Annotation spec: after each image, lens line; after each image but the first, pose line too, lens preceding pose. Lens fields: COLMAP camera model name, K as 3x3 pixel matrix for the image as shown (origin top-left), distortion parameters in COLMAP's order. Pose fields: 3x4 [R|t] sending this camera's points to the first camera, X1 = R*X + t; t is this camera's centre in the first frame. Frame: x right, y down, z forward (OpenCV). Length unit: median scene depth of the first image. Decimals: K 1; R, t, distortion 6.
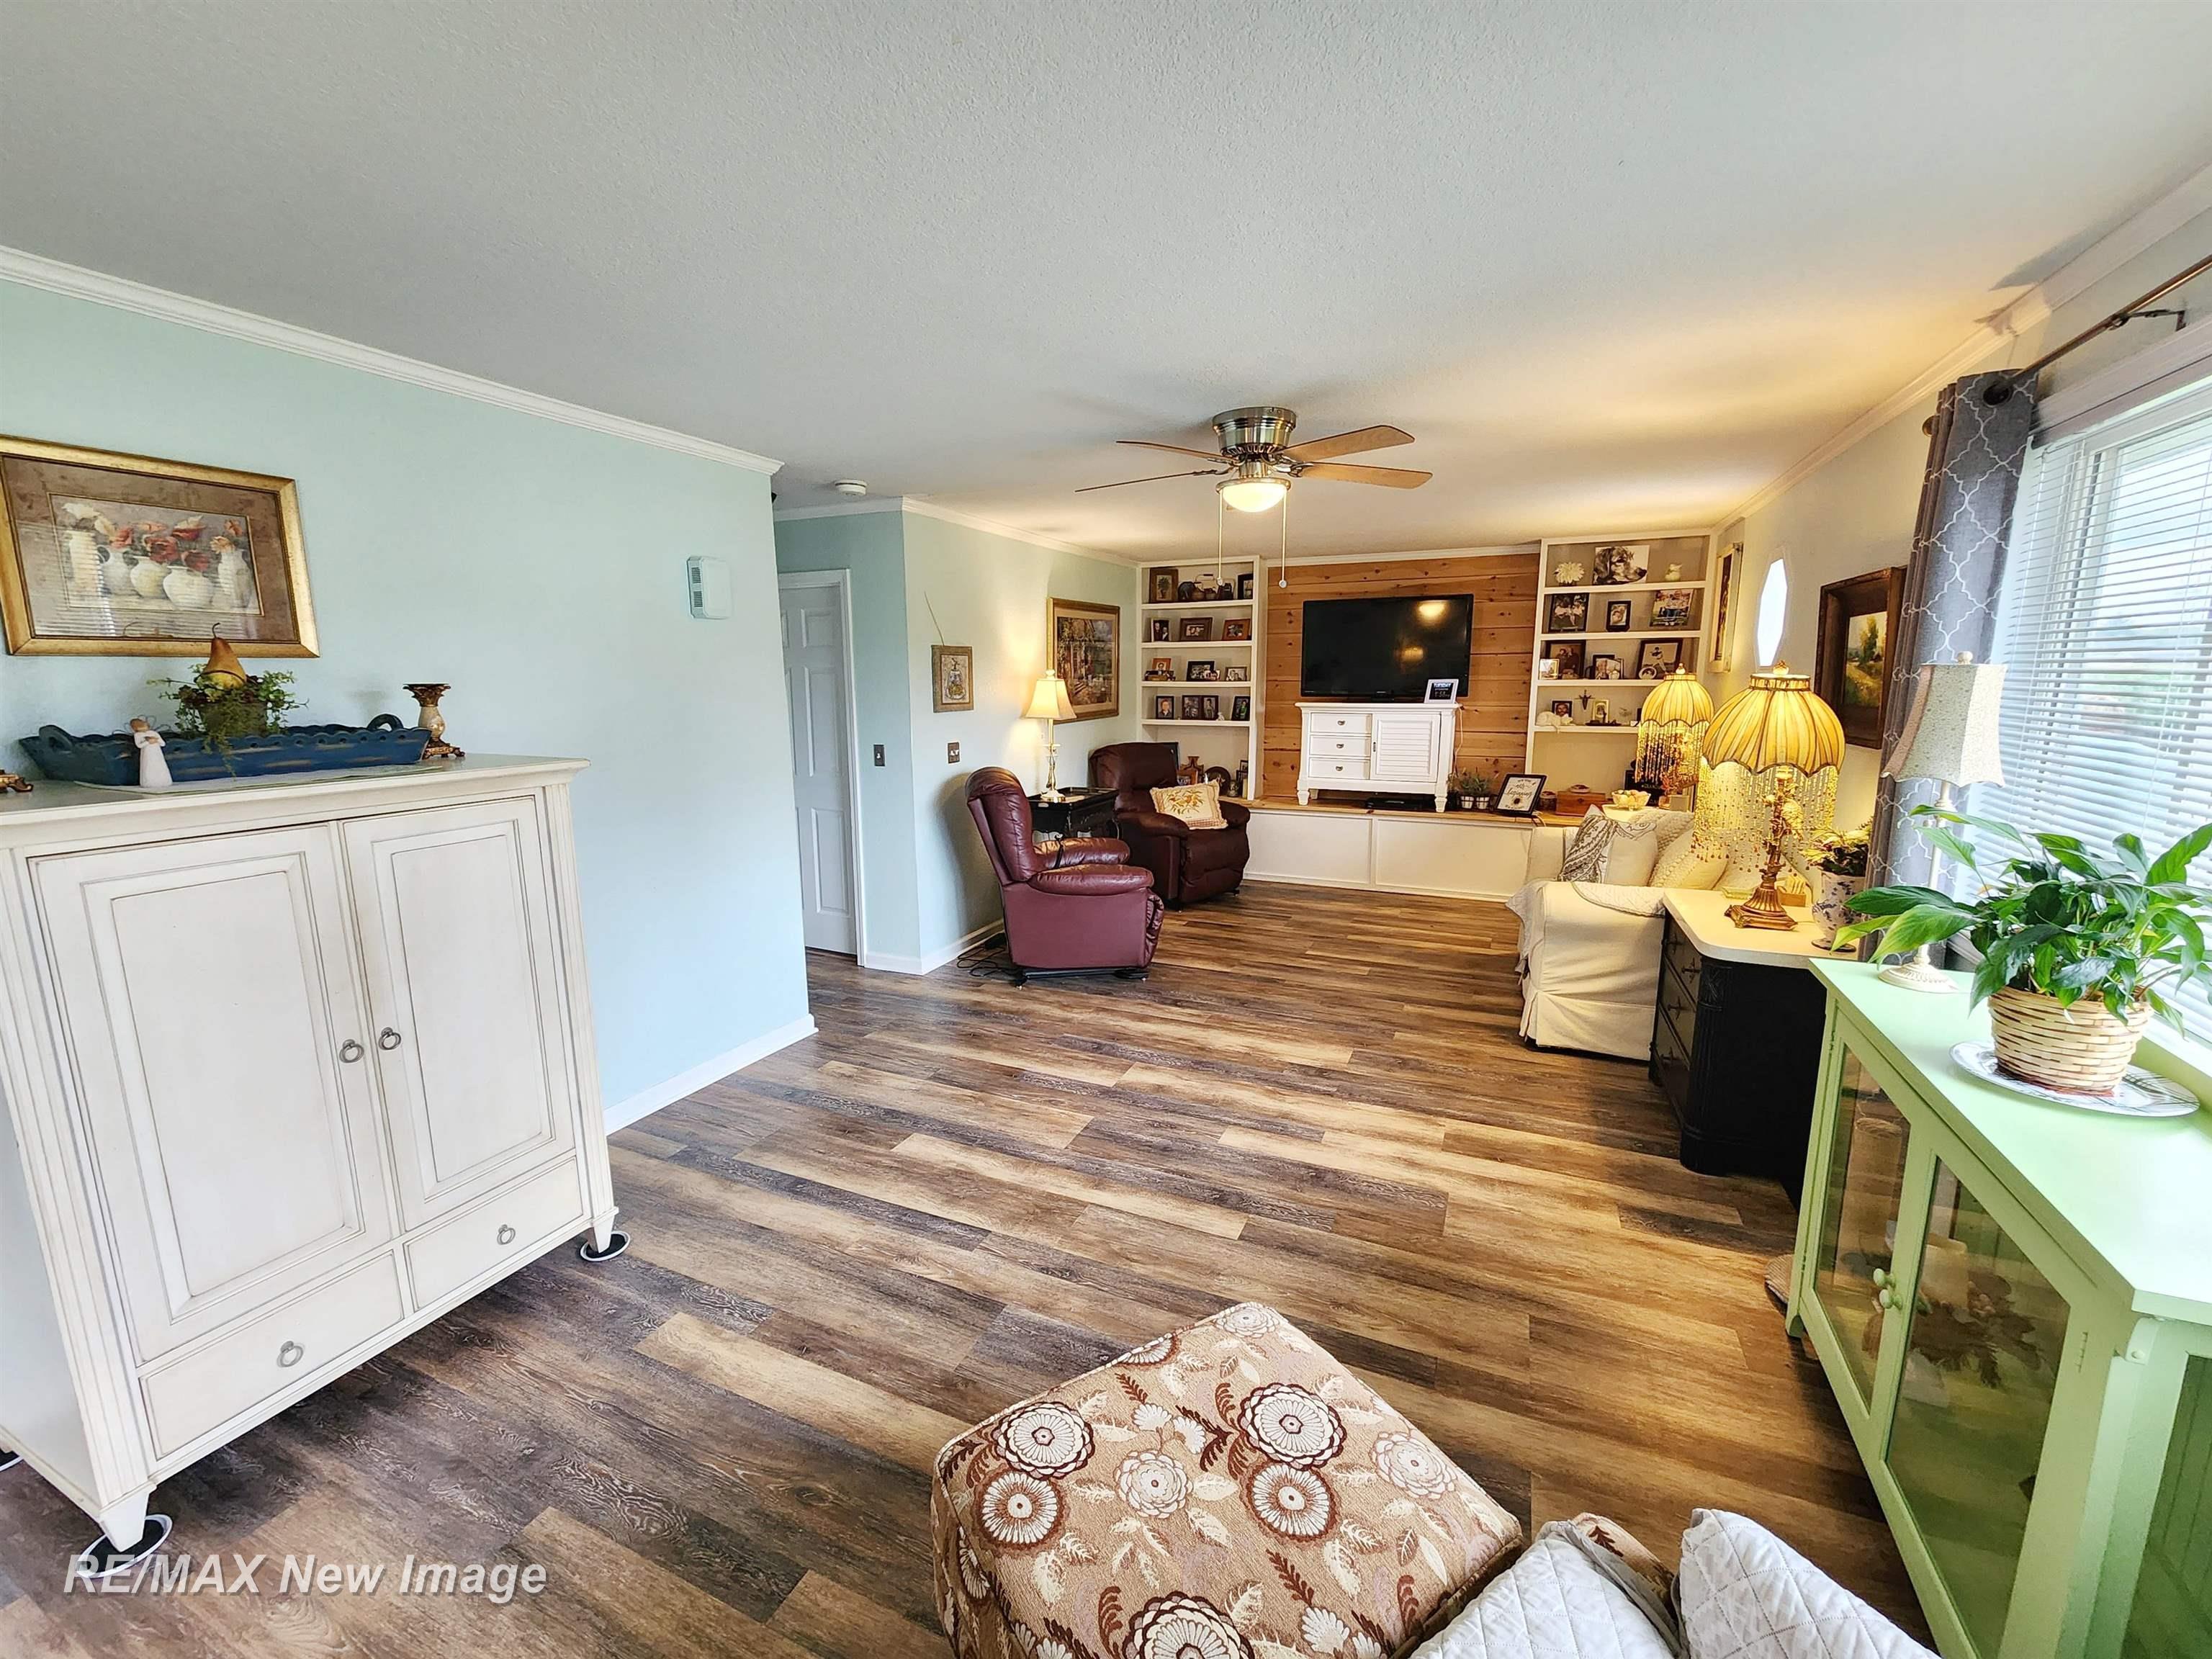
lens RADIAL K [[913.4, 0, 1091.6], [0, 913.4, 841.0], [0, 0, 1]] dist [-0.000904, -0.000831]
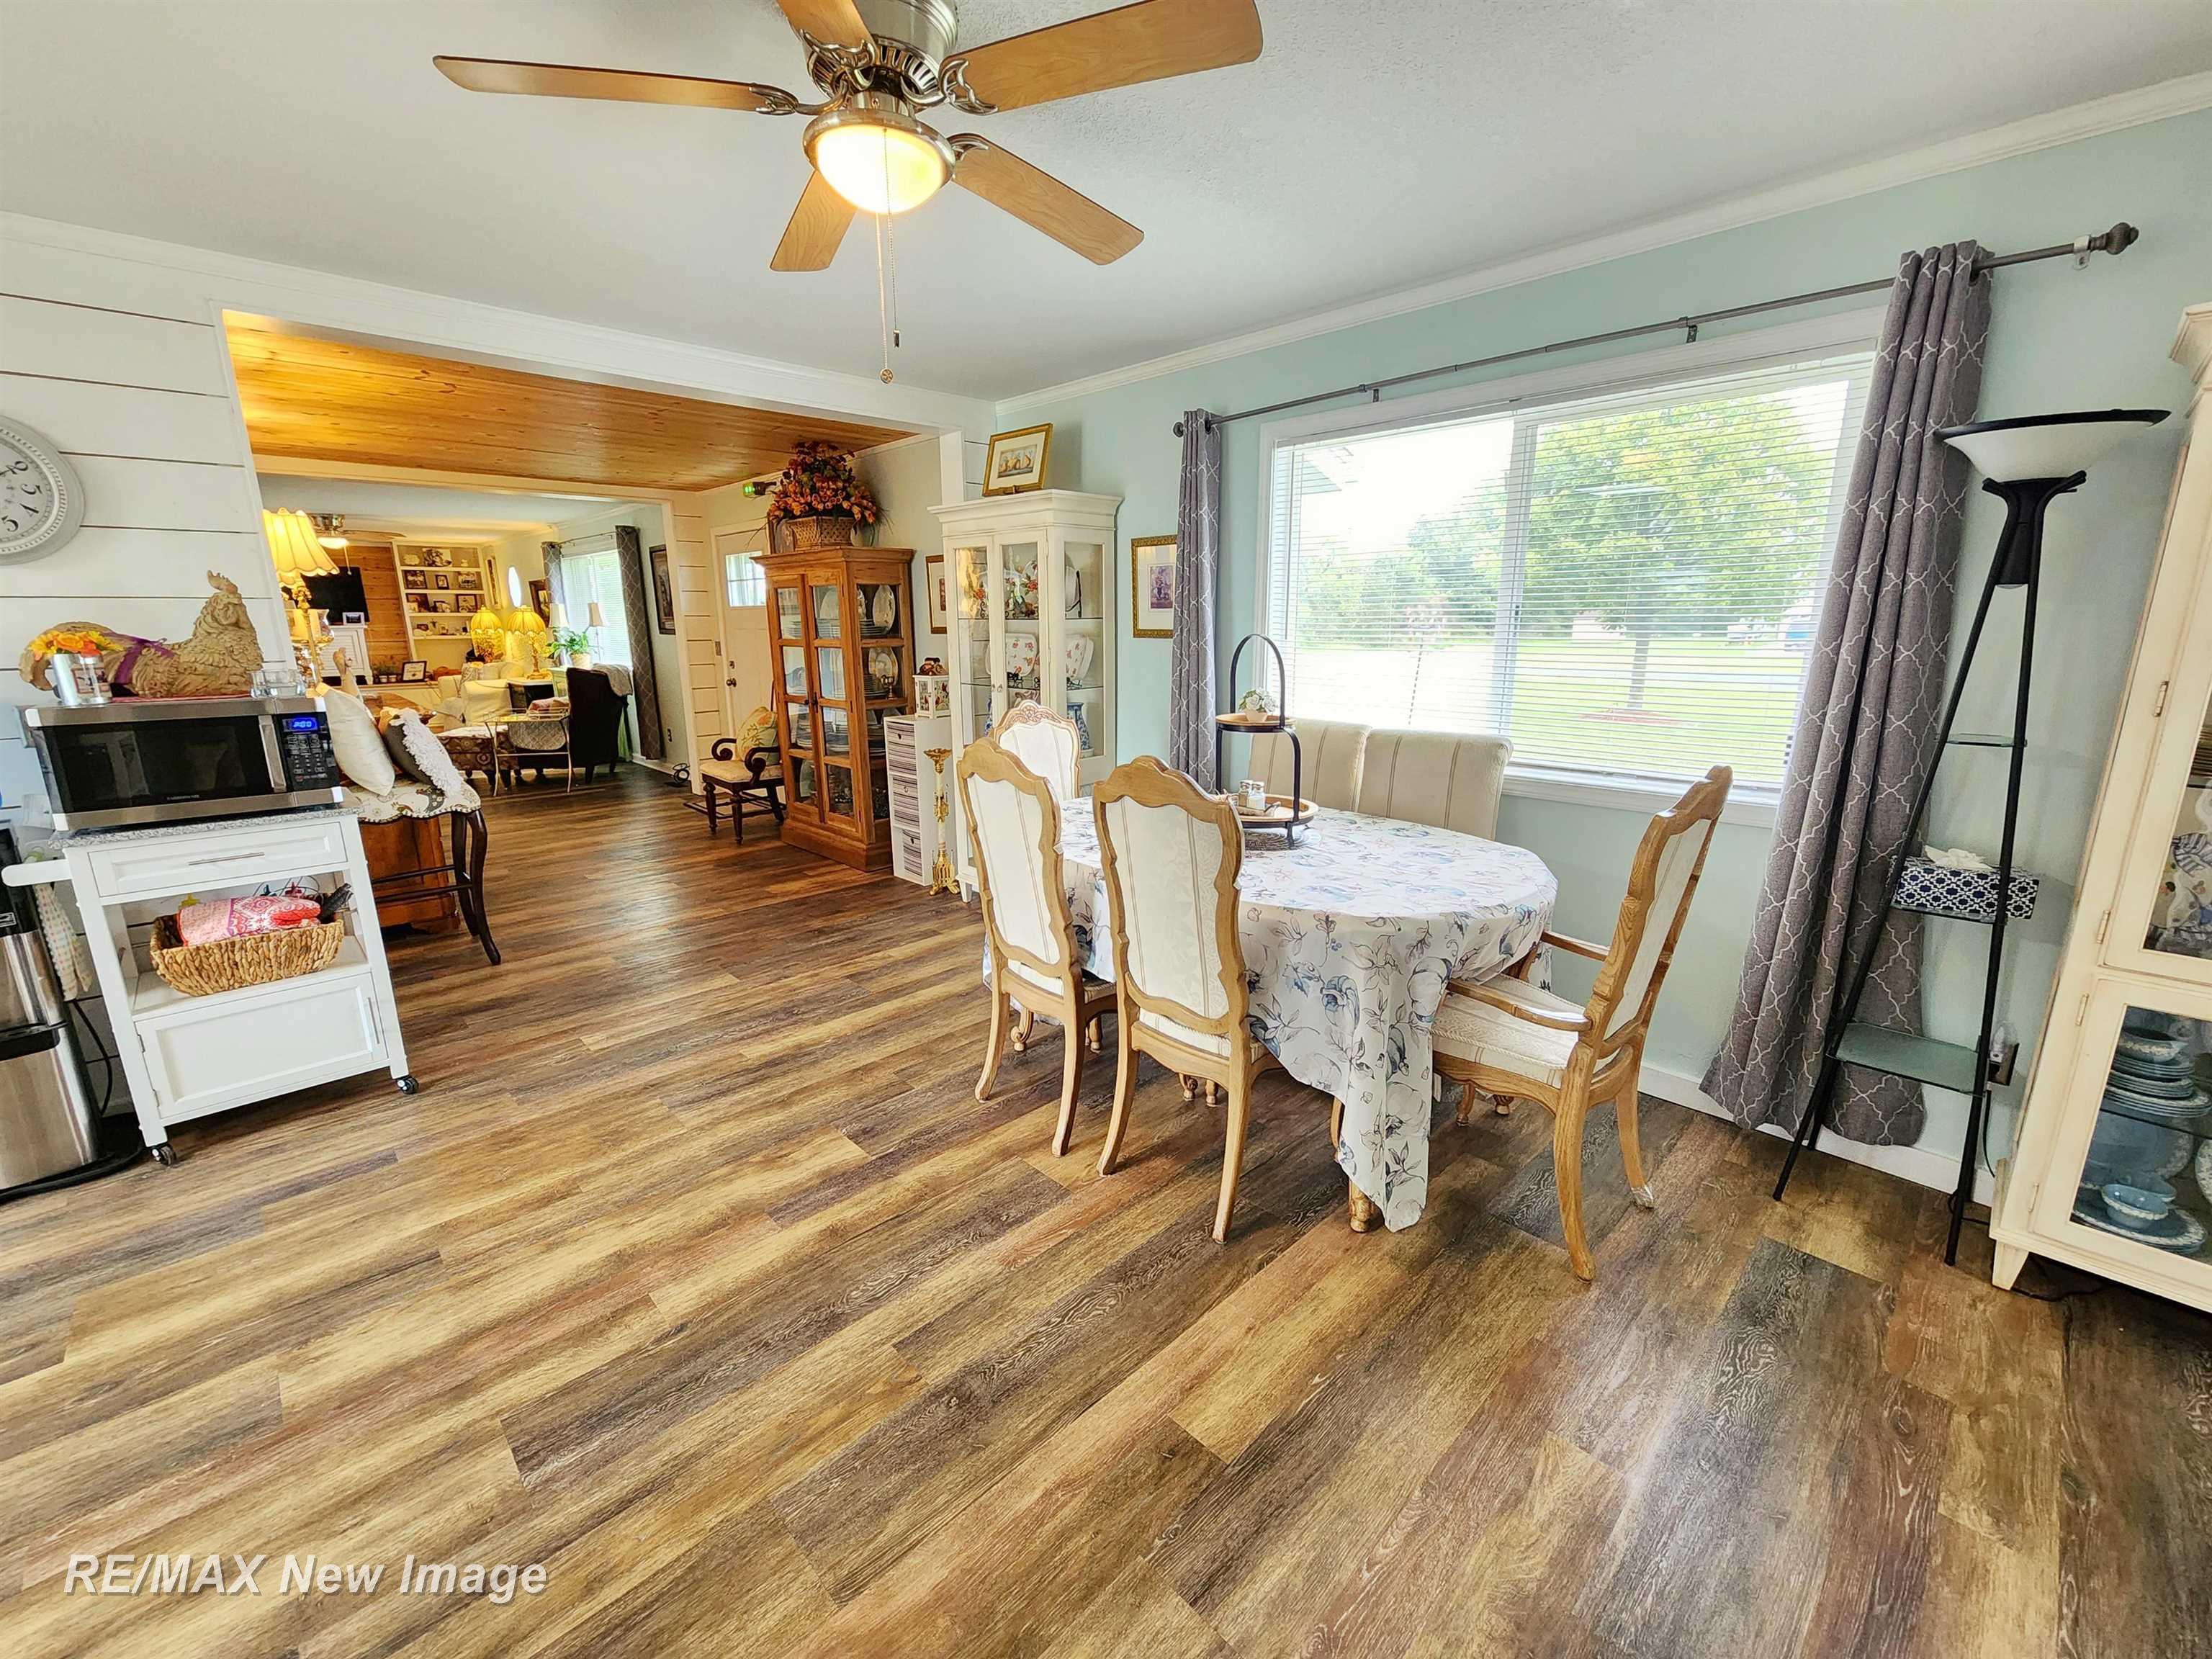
lens RADIAL K [[913.4, 0, 1105.8], [0, 913.4, 833.1], [0, 0, 1]] dist [-0.000904, -0.000831]
pose [[0.364097, -0.210539, 0.907252, -1.396686], [0.169475, 0.972829, 0.157744, 0.378479], [-0.915812, 0.096322, 0.389885, -1.813446]]
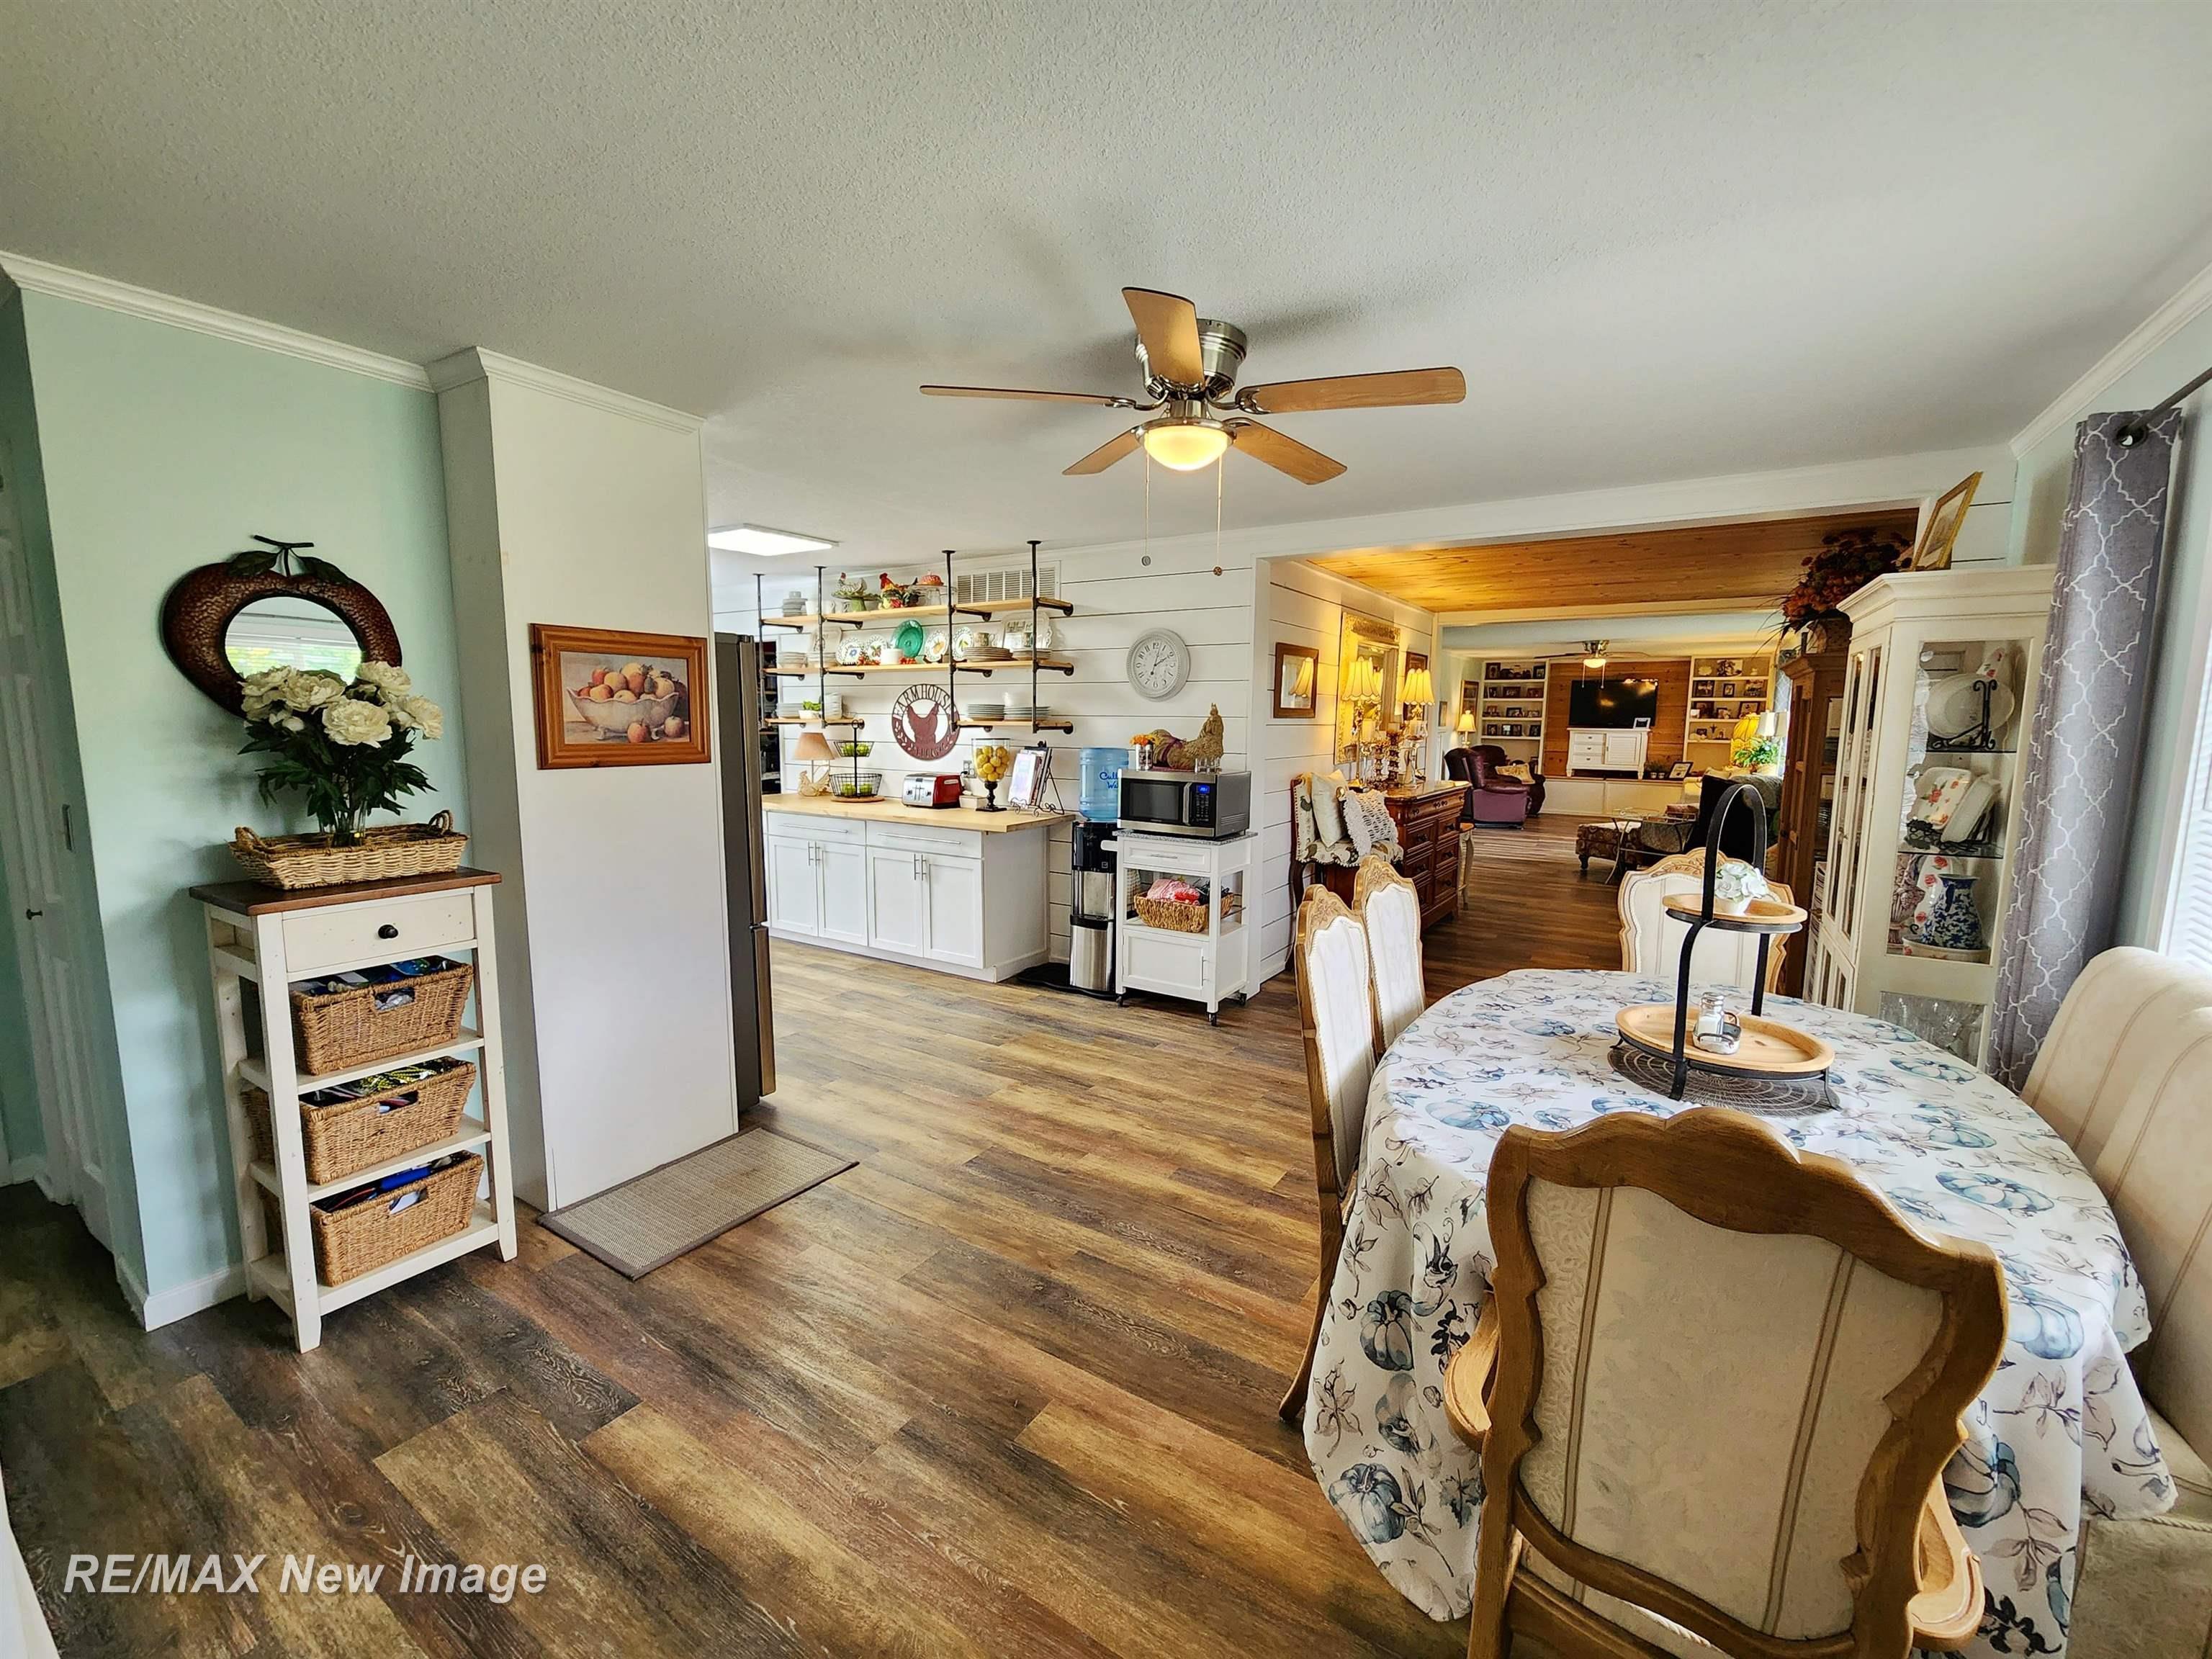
lens RADIAL K [[913.4, 0, 1095.4], [0, 913.4, 828.6], [0, 0, 1]] dist [-0.000904, -0.000831]
pose [[0.988208, 0.034297, -0.149226, -0.942023], [-0.042563, 0.997711, -0.052554, 0.423606], [0.147082, 0.058286, 0.987405, -2.190734]]
